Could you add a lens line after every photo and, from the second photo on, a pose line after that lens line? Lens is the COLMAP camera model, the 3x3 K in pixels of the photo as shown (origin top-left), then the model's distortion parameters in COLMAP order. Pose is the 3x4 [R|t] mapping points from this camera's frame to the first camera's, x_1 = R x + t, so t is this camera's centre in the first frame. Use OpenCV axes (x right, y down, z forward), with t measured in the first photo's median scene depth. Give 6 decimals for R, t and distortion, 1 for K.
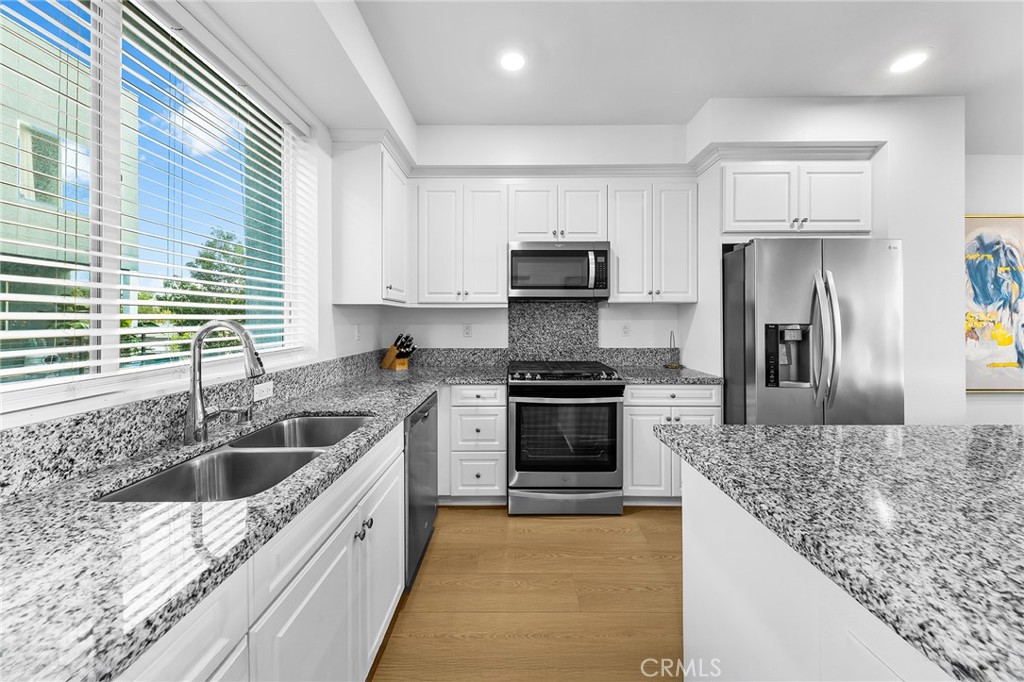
lens RADIAL K [[356.0, 0, 502.6], [0, 356.0, 318.4], [0, 0, 1]] dist [0.005231, -0.002277]
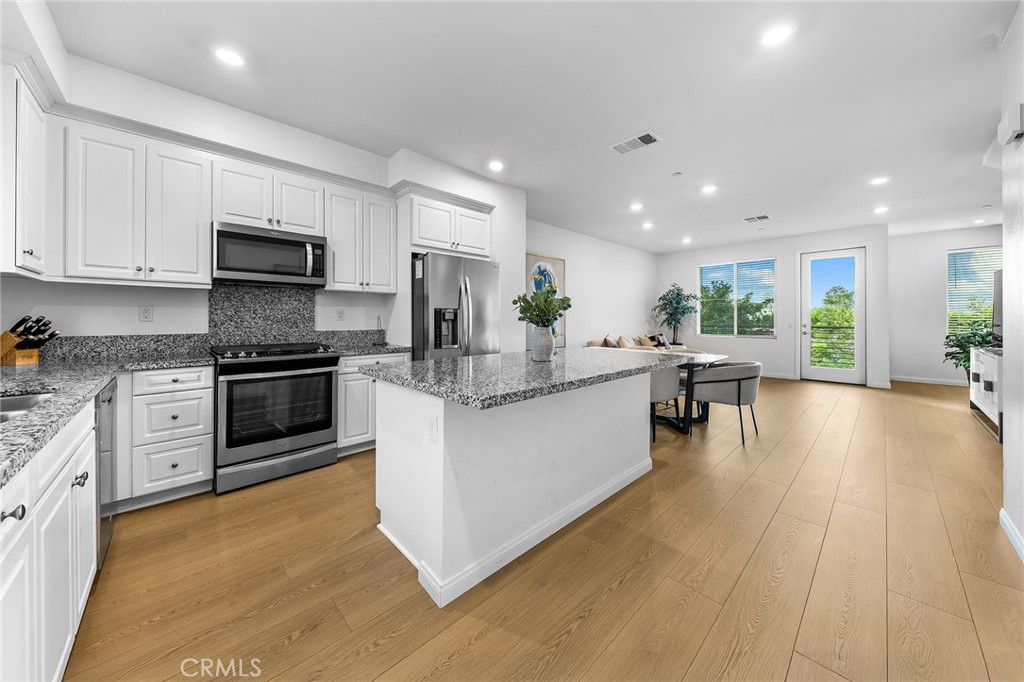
lens RADIAL K [[356.0, 0, 507.9], [0, 356.0, 319.2], [0, 0, 1]] dist [0.005231, -0.002277]
pose [[0.716946, 0.000351, 0.697128, -0.093899], [-0.007358, 0.999948, 0.007064, 0.043002], [-0.697090, -0.010194, 0.716912, -0.277381]]
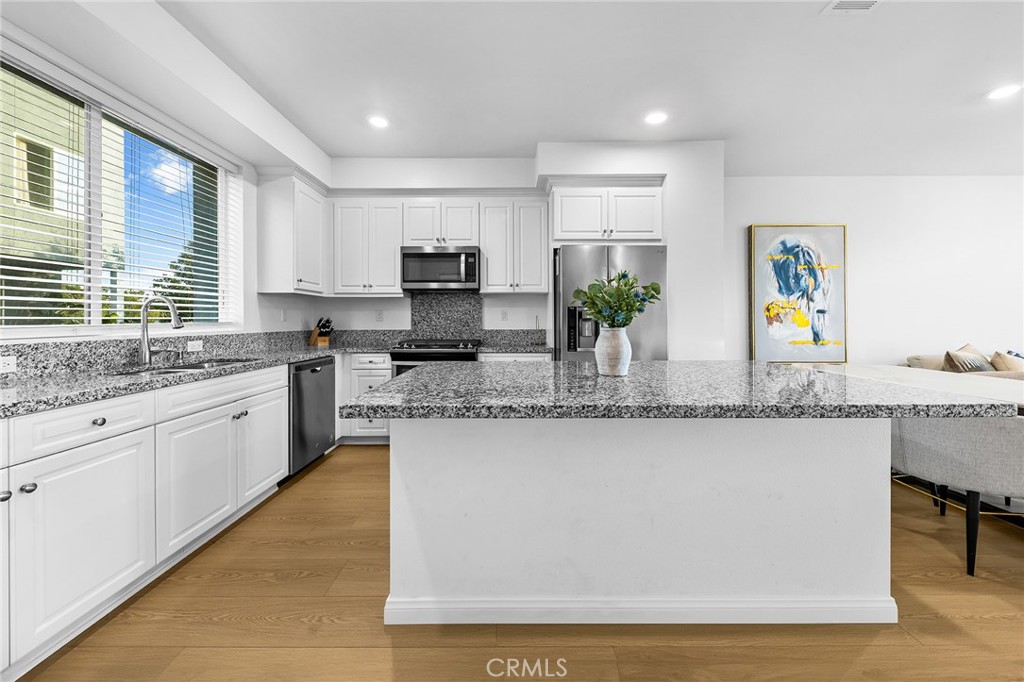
lens RADIAL K [[356.0, 0, 491.2], [0, 356.0, 315.8], [0, 0, 1]] dist [0.005231, -0.002277]
pose [[0.999999, -0.000678, 0.000924, 0.374631], [0.000680, 0.999997, -0.002399, 0.046954], [-0.000923, 0.002399, 0.999997, -0.336312]]
